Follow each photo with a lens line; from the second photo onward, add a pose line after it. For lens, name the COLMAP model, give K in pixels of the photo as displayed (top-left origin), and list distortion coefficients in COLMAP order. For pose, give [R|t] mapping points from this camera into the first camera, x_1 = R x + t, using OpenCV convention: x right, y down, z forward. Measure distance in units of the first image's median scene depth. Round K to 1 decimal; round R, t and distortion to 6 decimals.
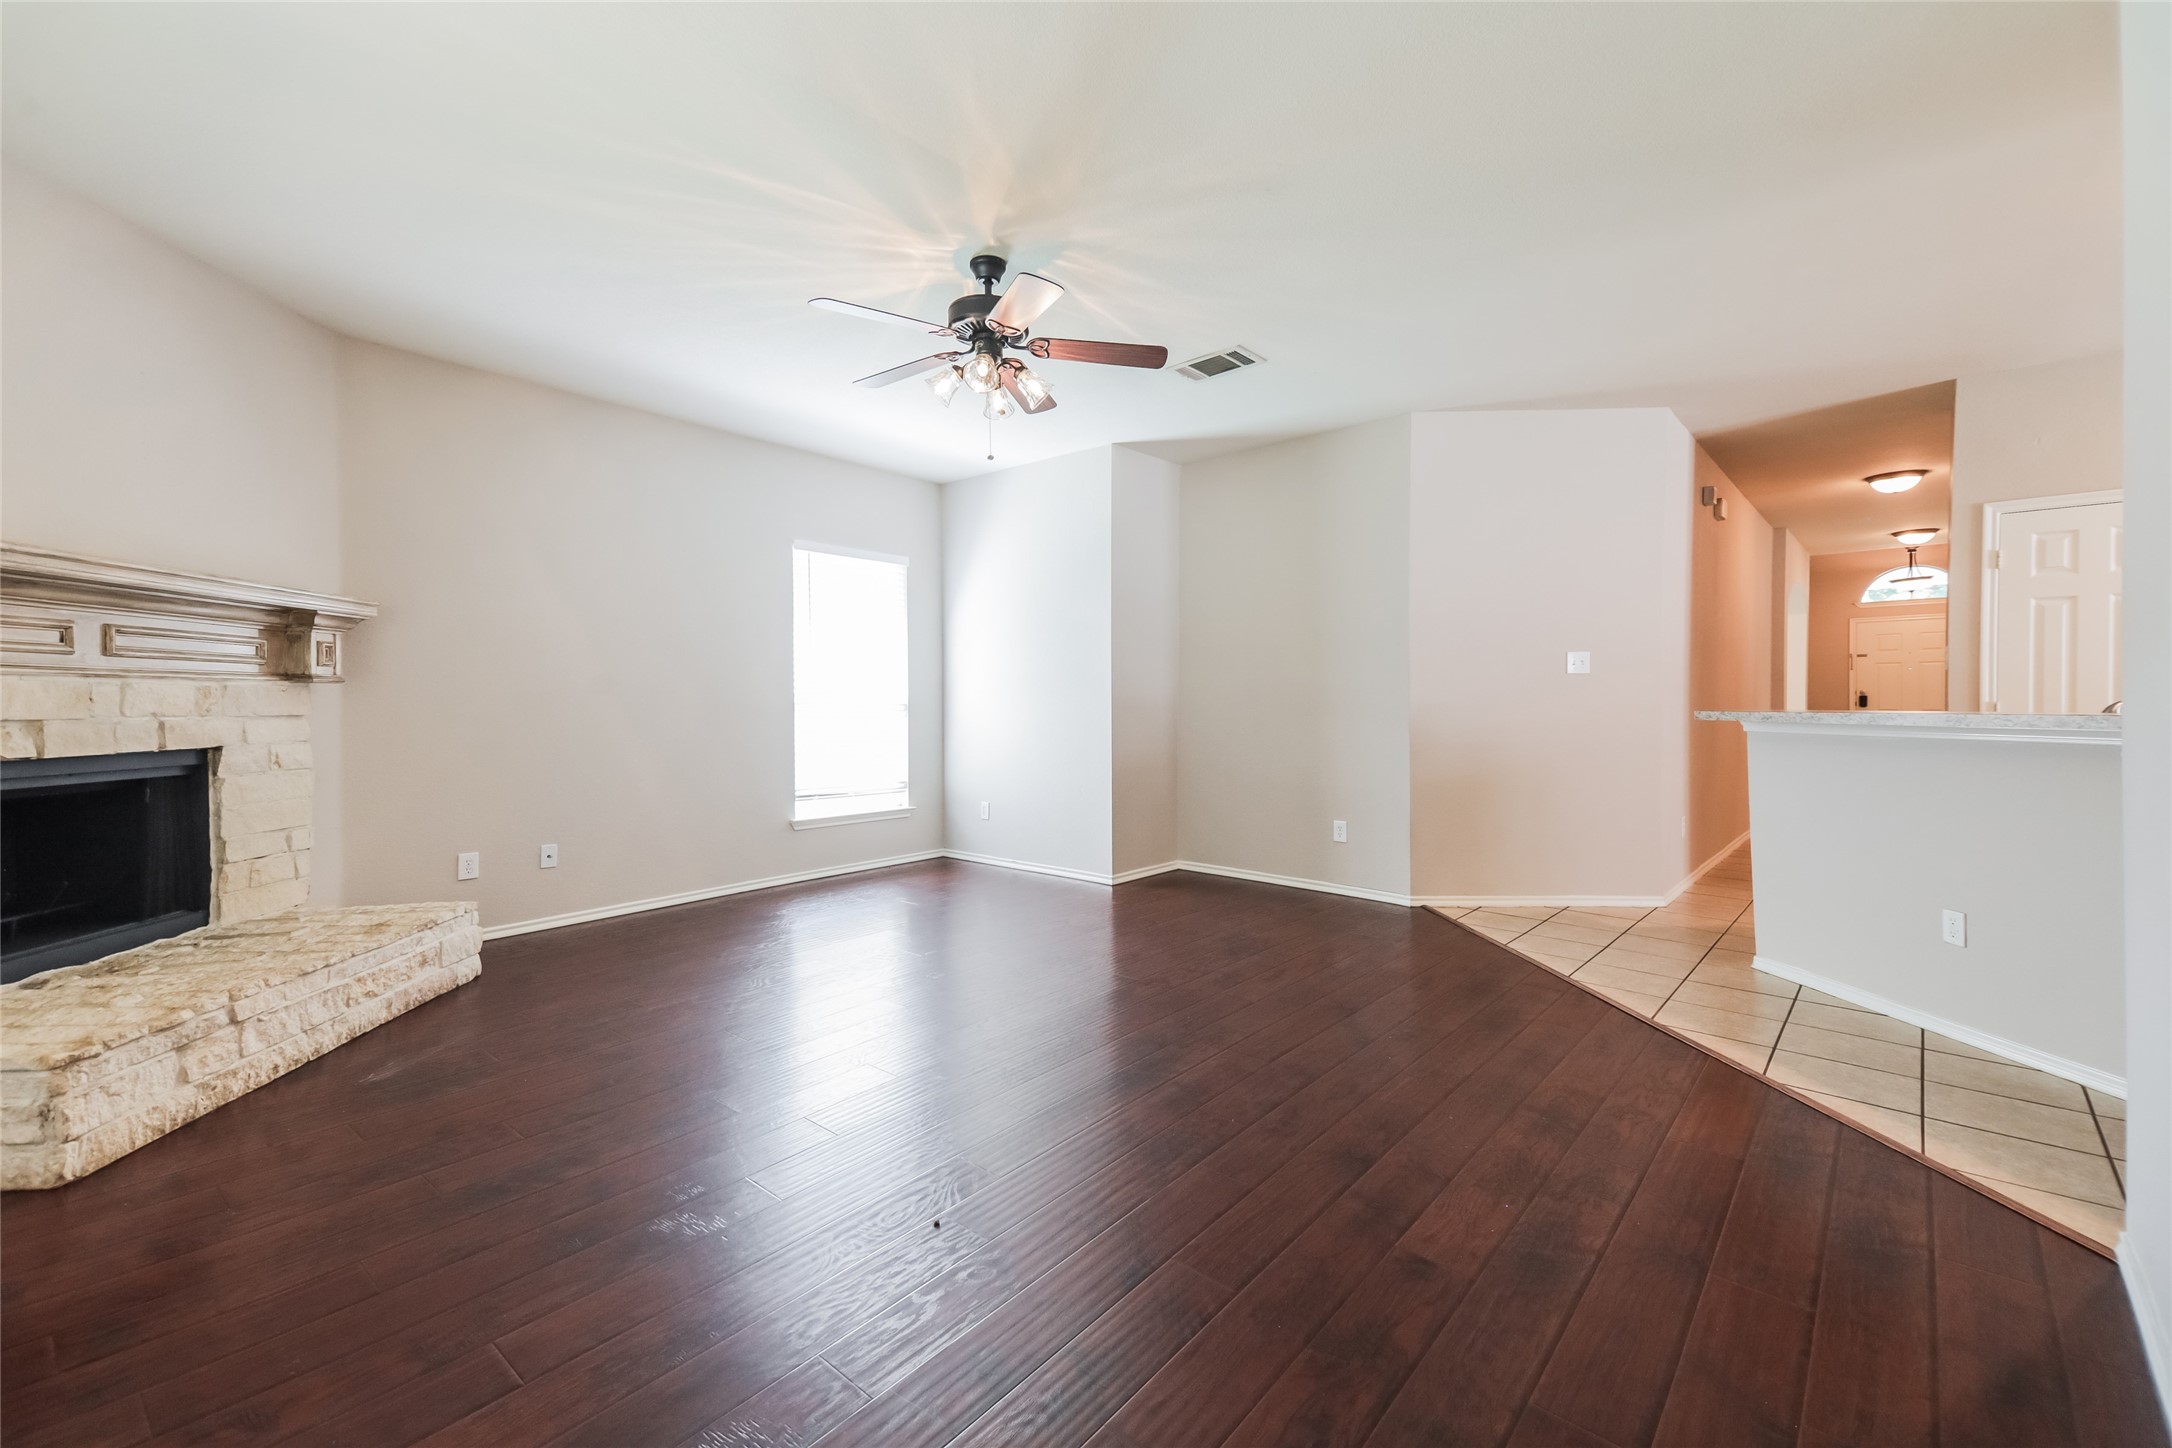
lens RADIAL K [[932.8, 0, 1068.4], [0, 932.8, 688.2], [0, 0, 1]] dist [0.125402, -0.045148]
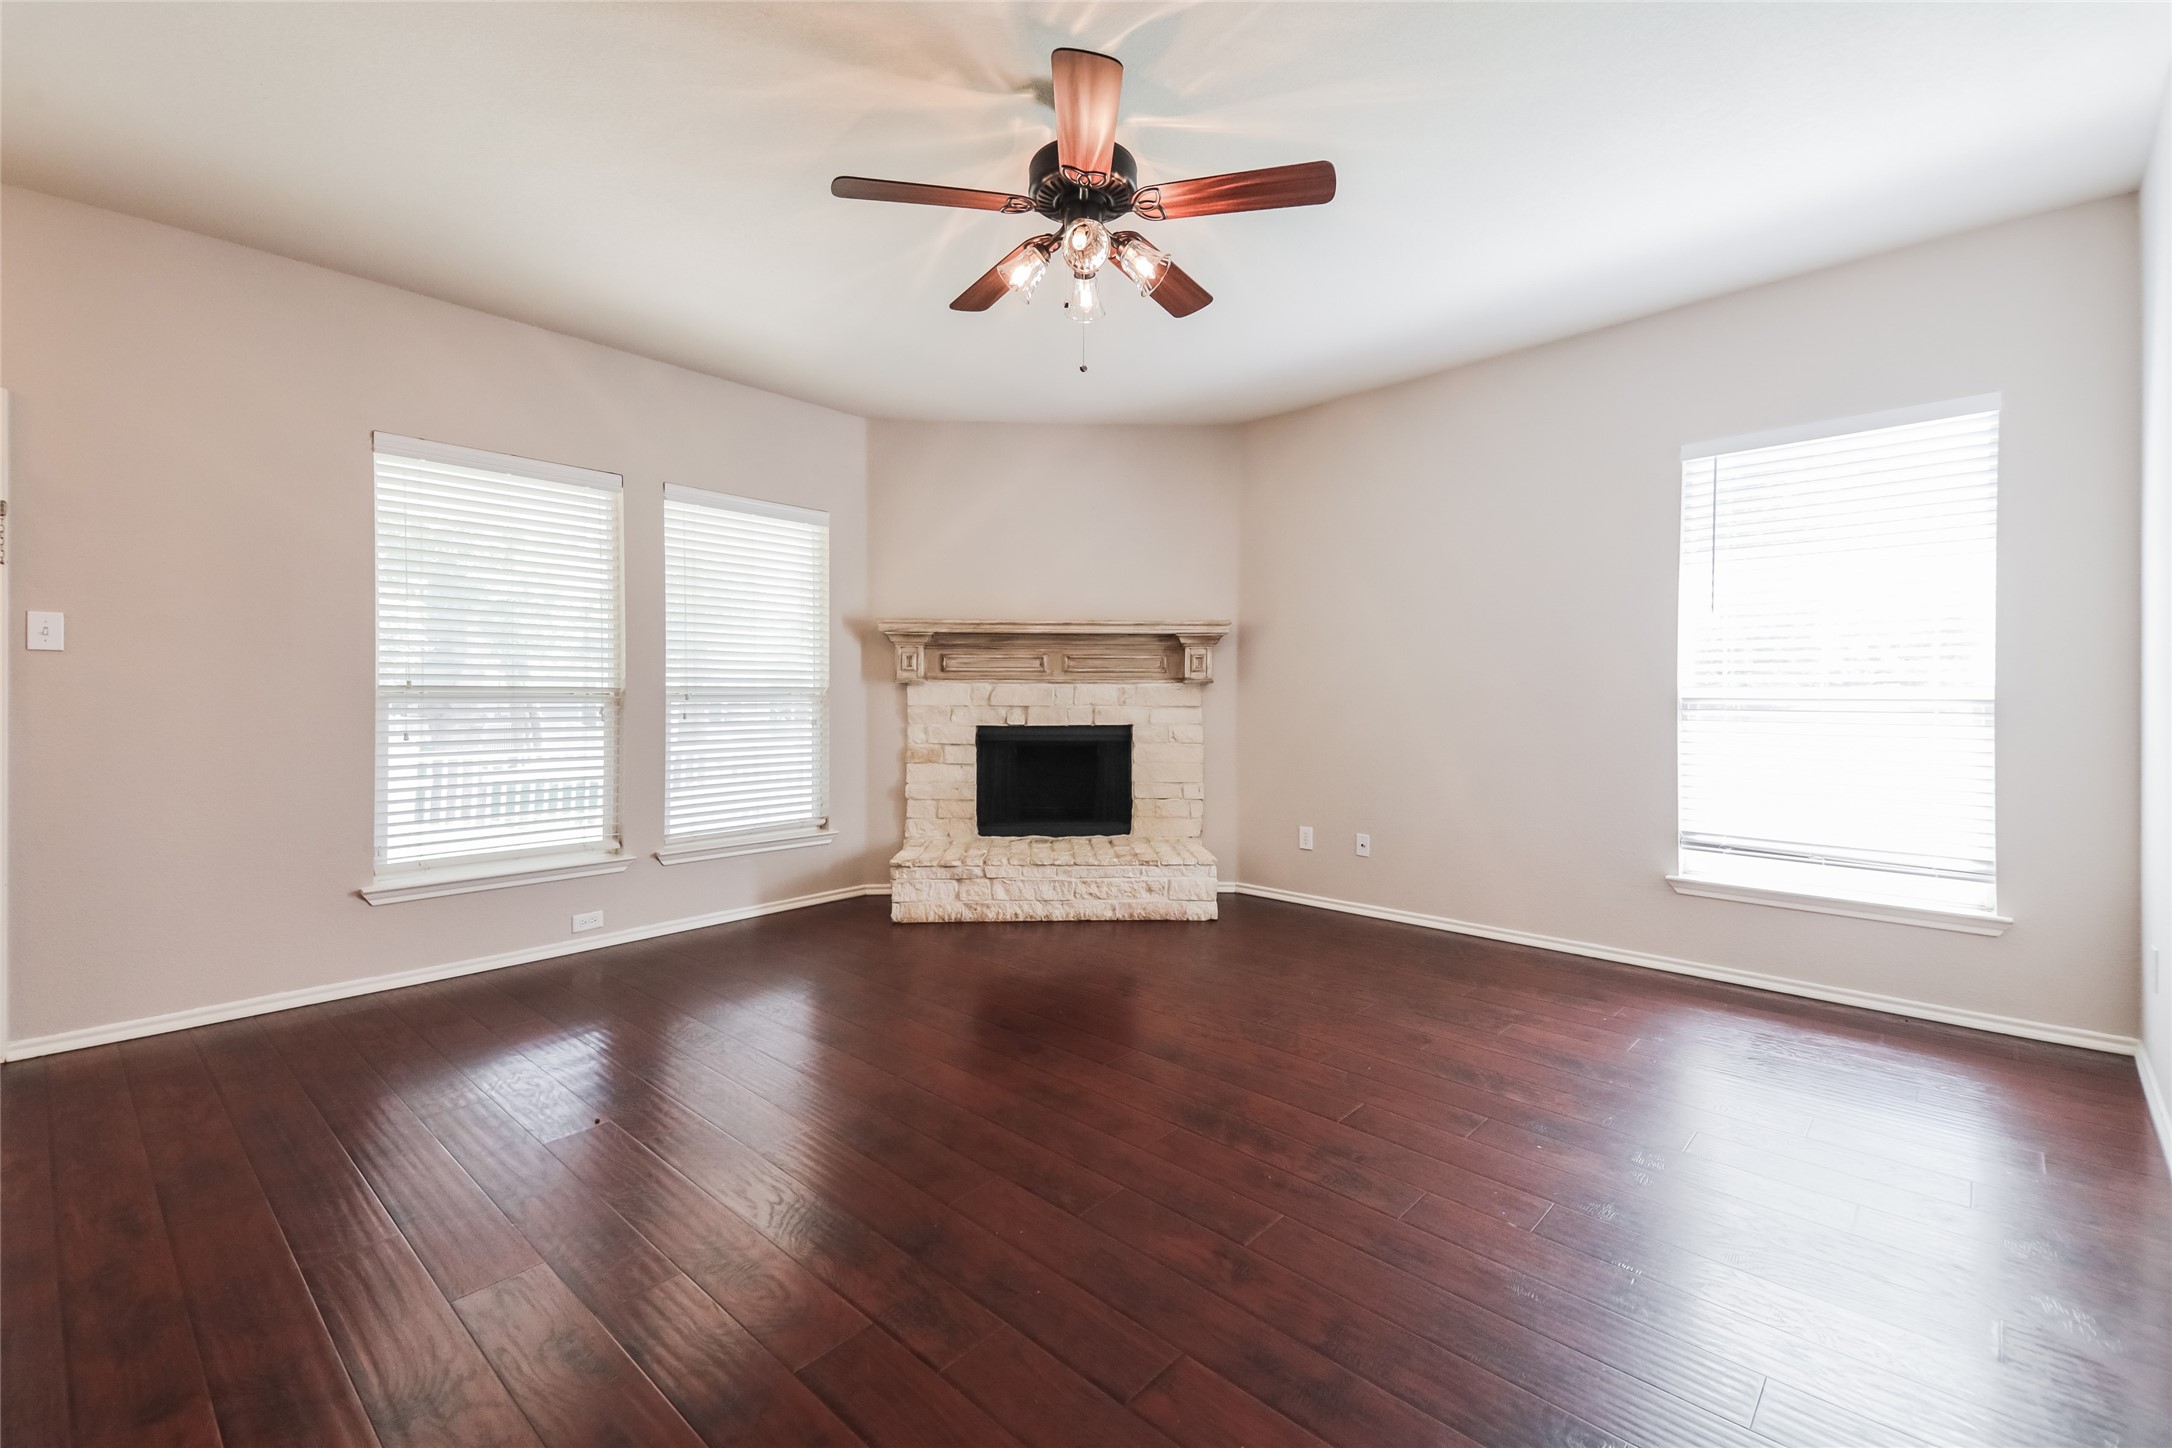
lens RADIAL K [[932.8, 0, 1068.4], [0, 932.8, 688.2], [0, 0, 1]] dist [0.125402, -0.045148]
pose [[-0.064155, -0.007815, -0.997909, 0.680222], [0.018561, 0.999787, -0.009023, 0.011986], [0.997767, -0.019101, -0.063996, 1.031701]]
